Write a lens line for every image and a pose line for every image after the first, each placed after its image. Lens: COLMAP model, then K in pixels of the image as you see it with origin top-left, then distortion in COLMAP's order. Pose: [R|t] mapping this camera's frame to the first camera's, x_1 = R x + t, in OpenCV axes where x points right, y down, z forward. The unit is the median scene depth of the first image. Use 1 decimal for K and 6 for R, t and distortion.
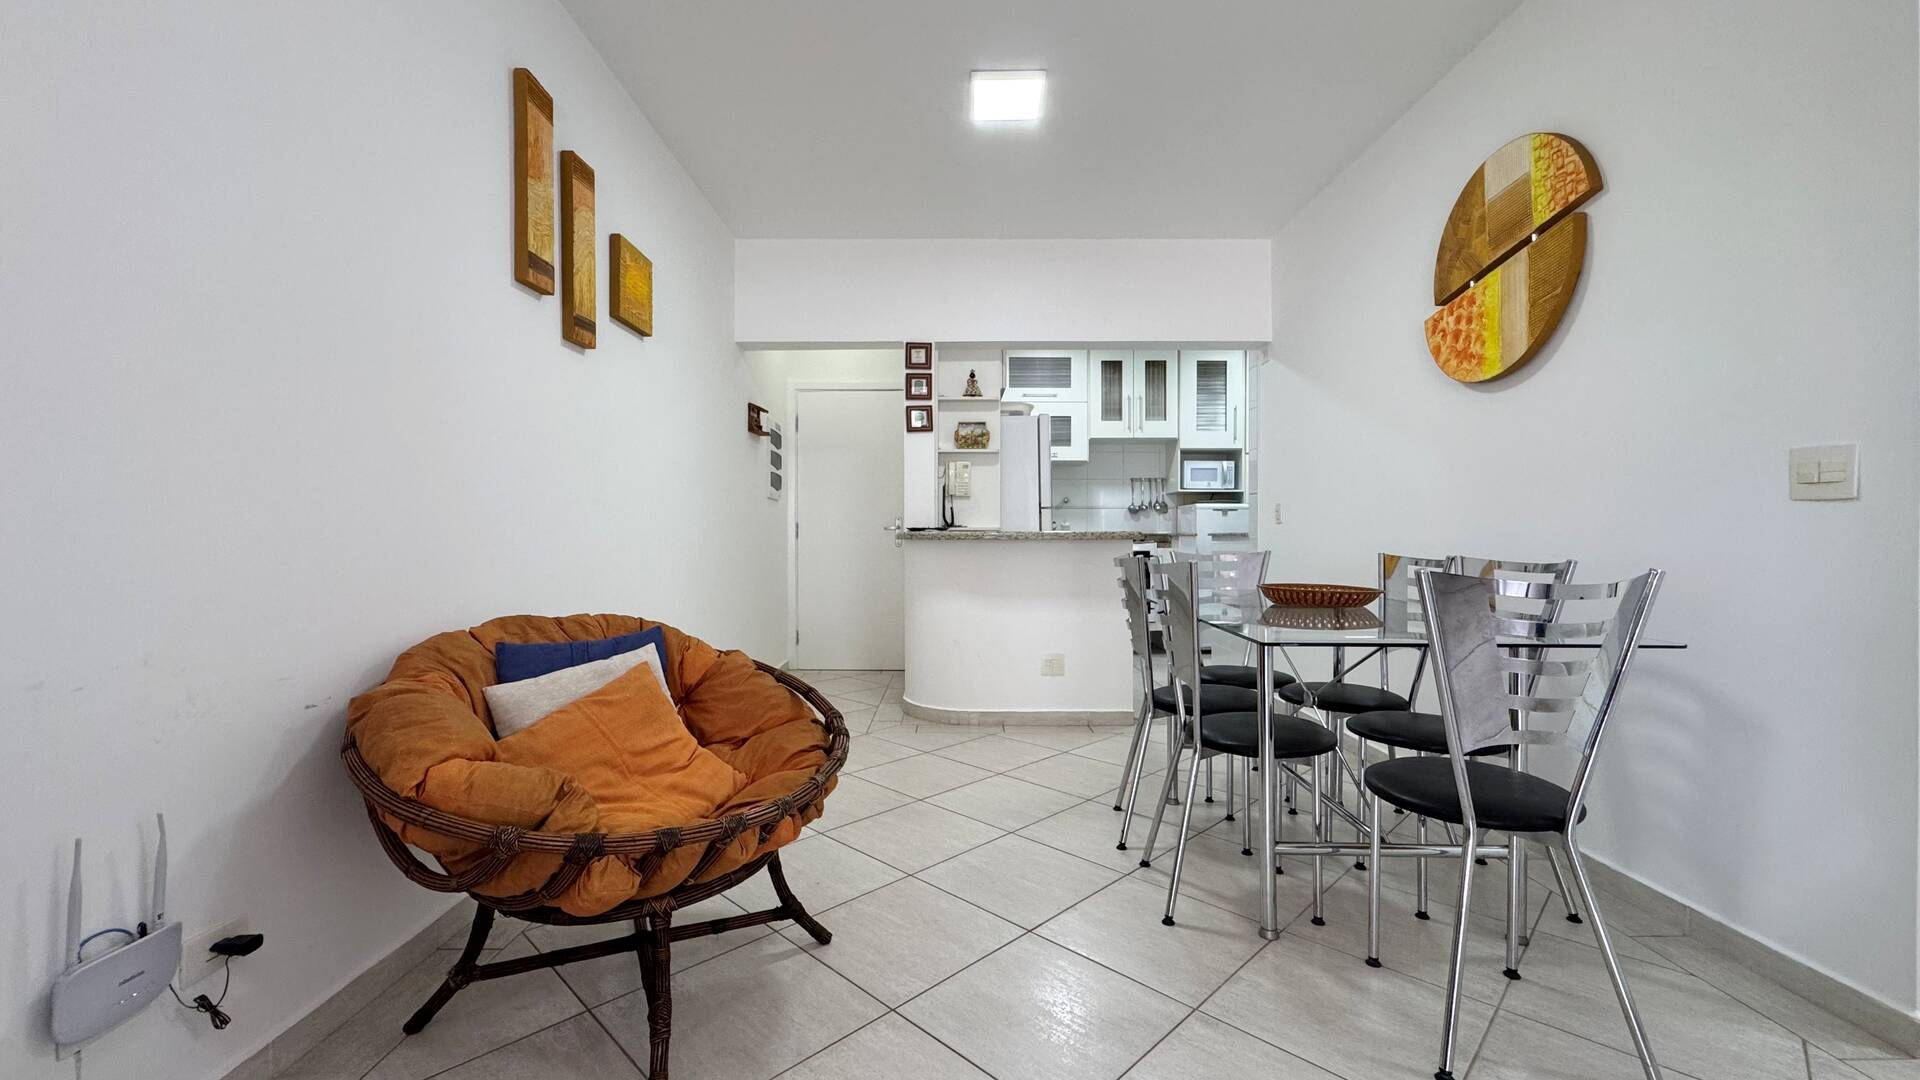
lens RADIAL K [[763.3, 0, 957.8], [0, 763.3, 541.3], [0, 0, 1]] dist [-0.001816, -0.000355]
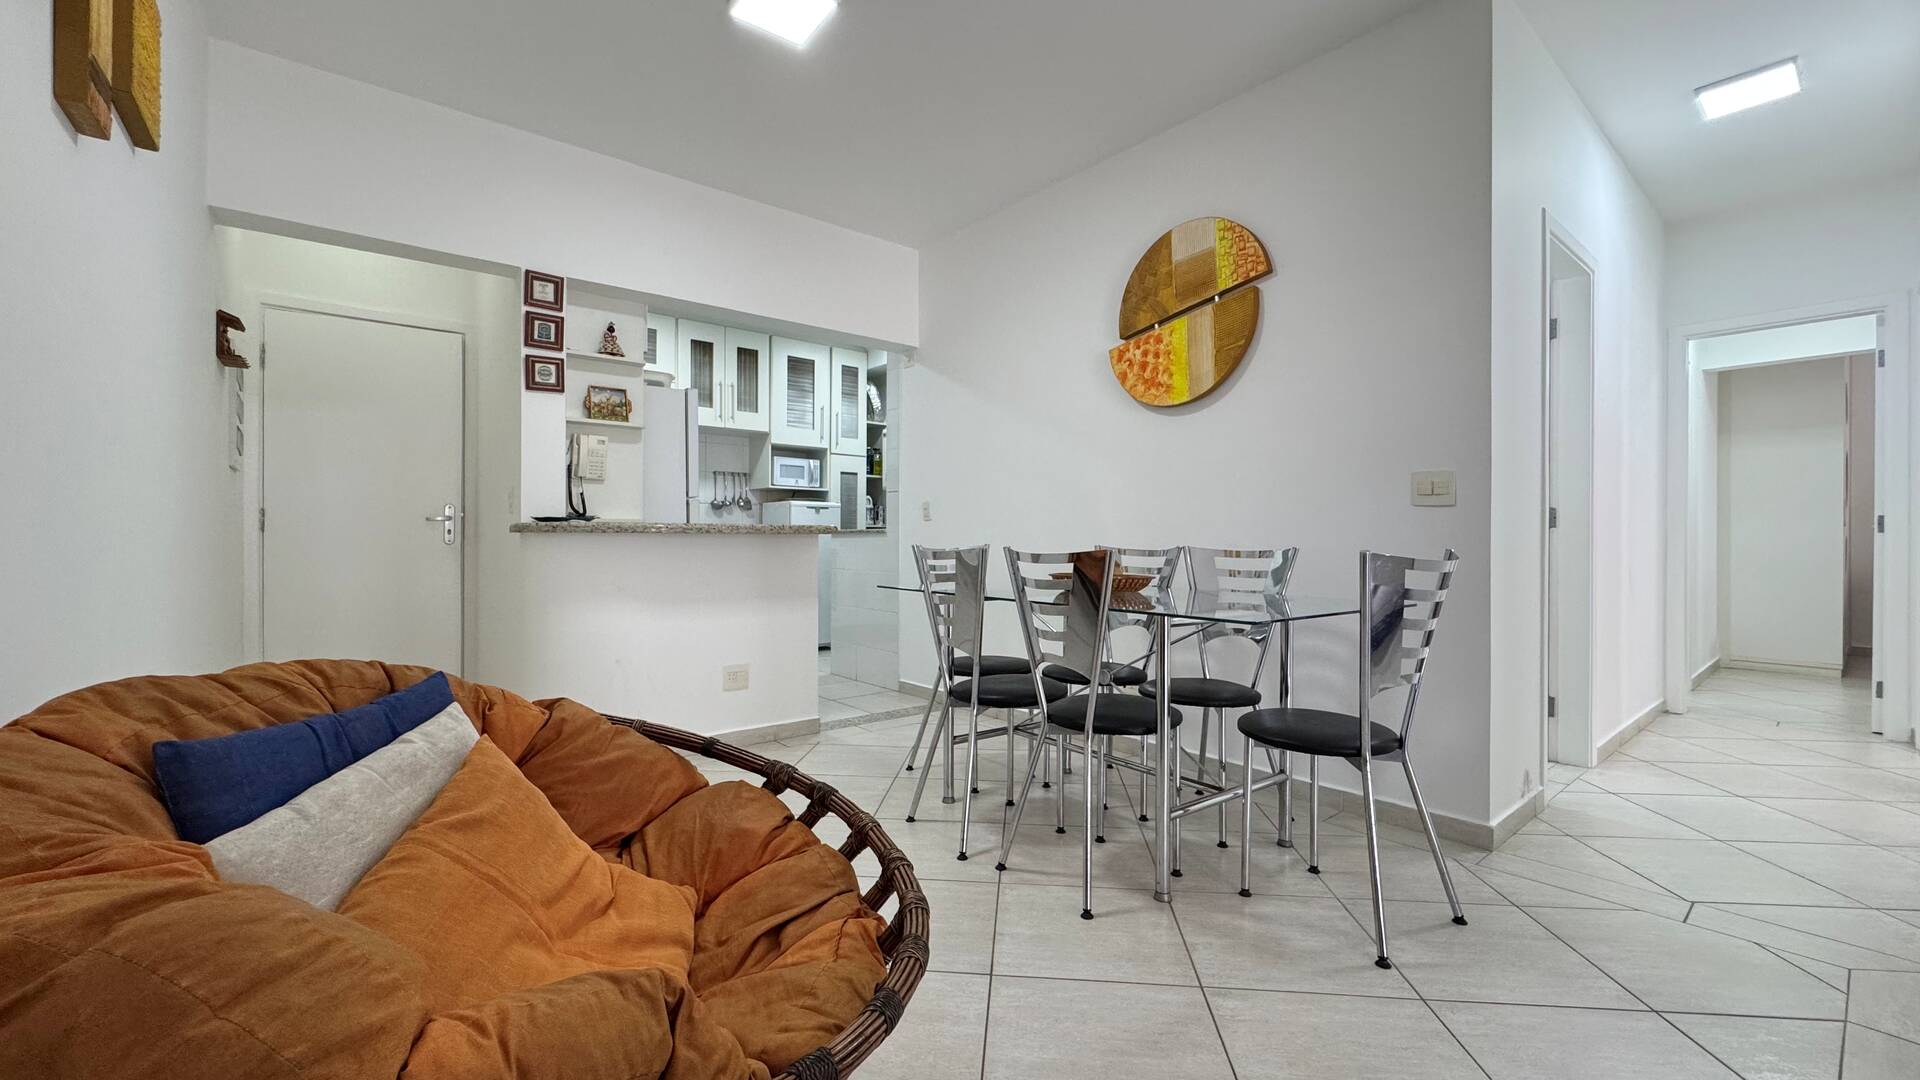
lens RADIAL K [[763.3, 0, 957.4], [0, 763.3, 539.5], [0, 0, 1]] dist [-0.001816, -0.000355]
pose [[0.772168, 0.002778, 0.635413, -0.215747], [0.000169, 0.999990, -0.004577, 0.007719], [-0.635419, 0.003642, 0.772159, 0.153958]]
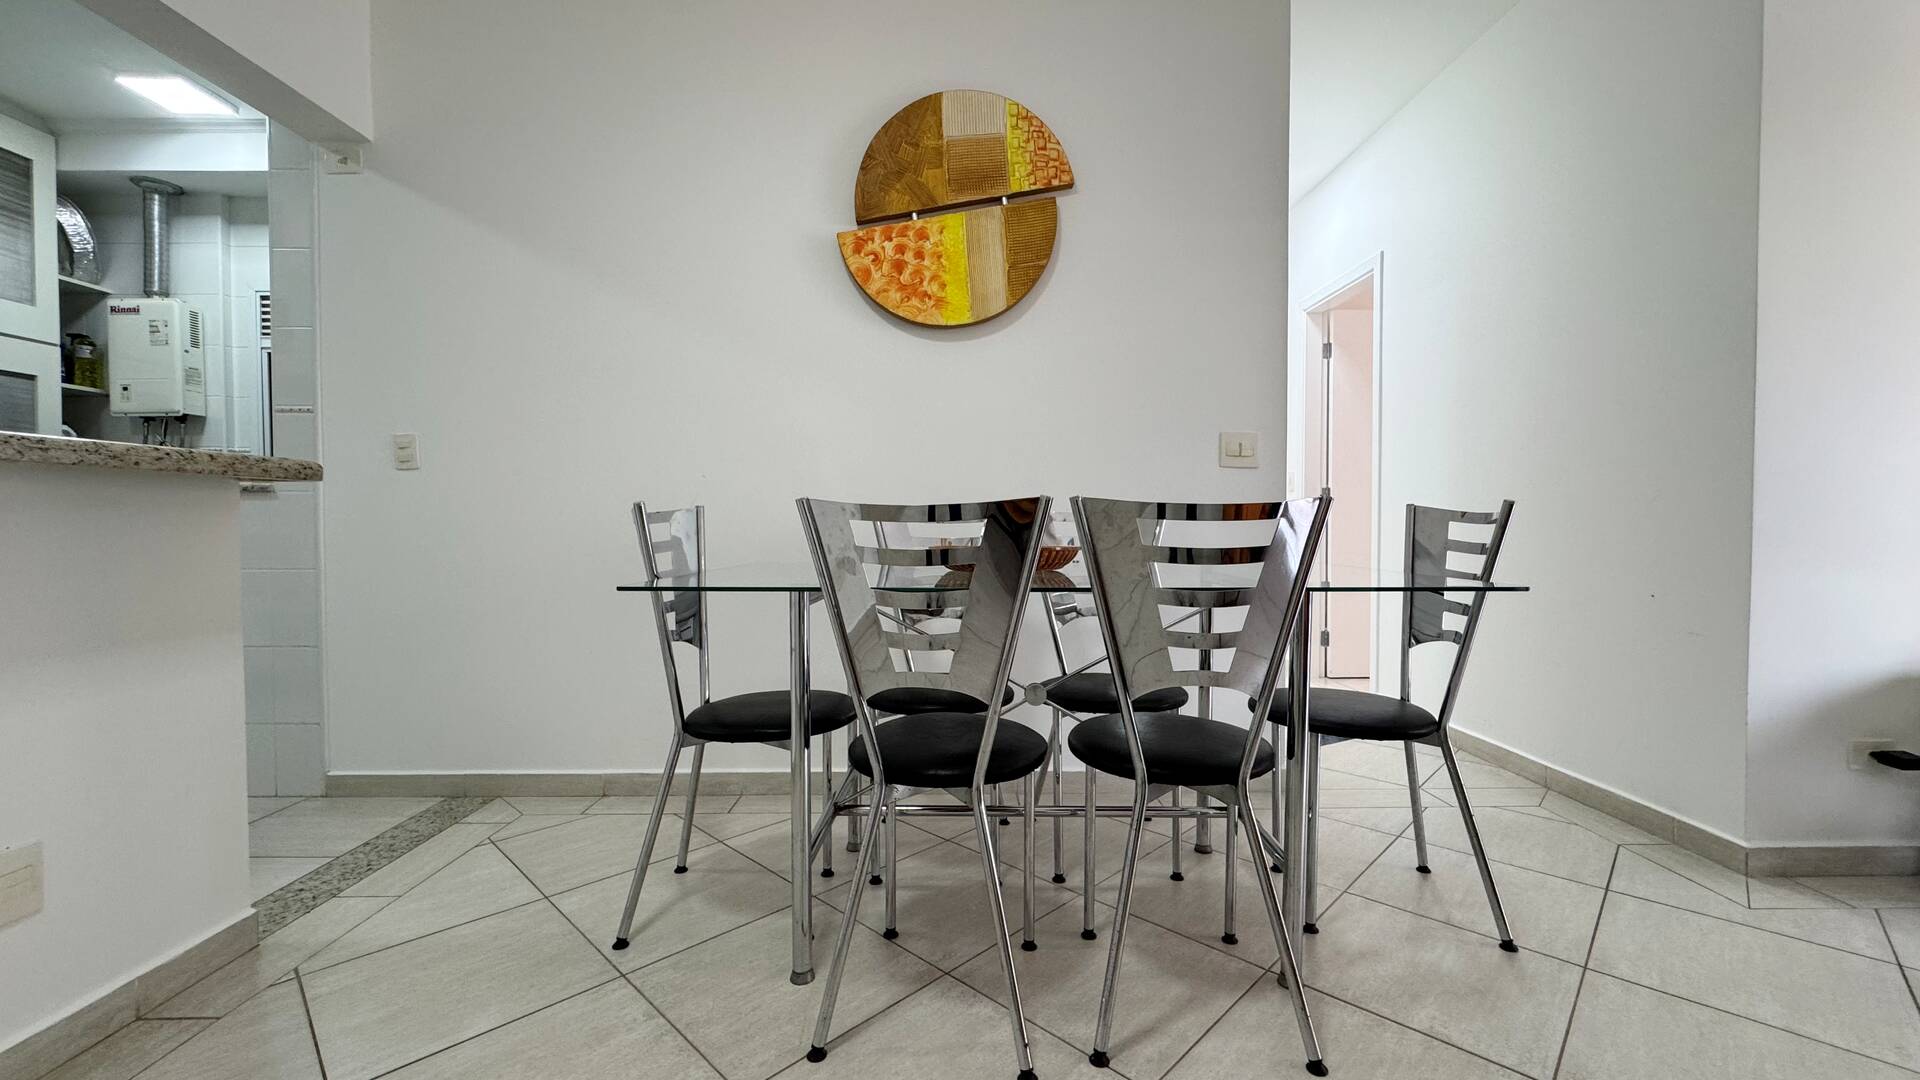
lens RADIAL K [[763.3, 0, 958.8], [0, 763.3, 540.4], [0, 0, 1]] dist [-0.001816, -0.000355]
pose [[-0.007081, -0.020313, 0.999769, -0.153399], [0.008001, 0.999761, 0.020369, 0.021231], [-0.999943, 0.008144, -0.006917, 0.579911]]
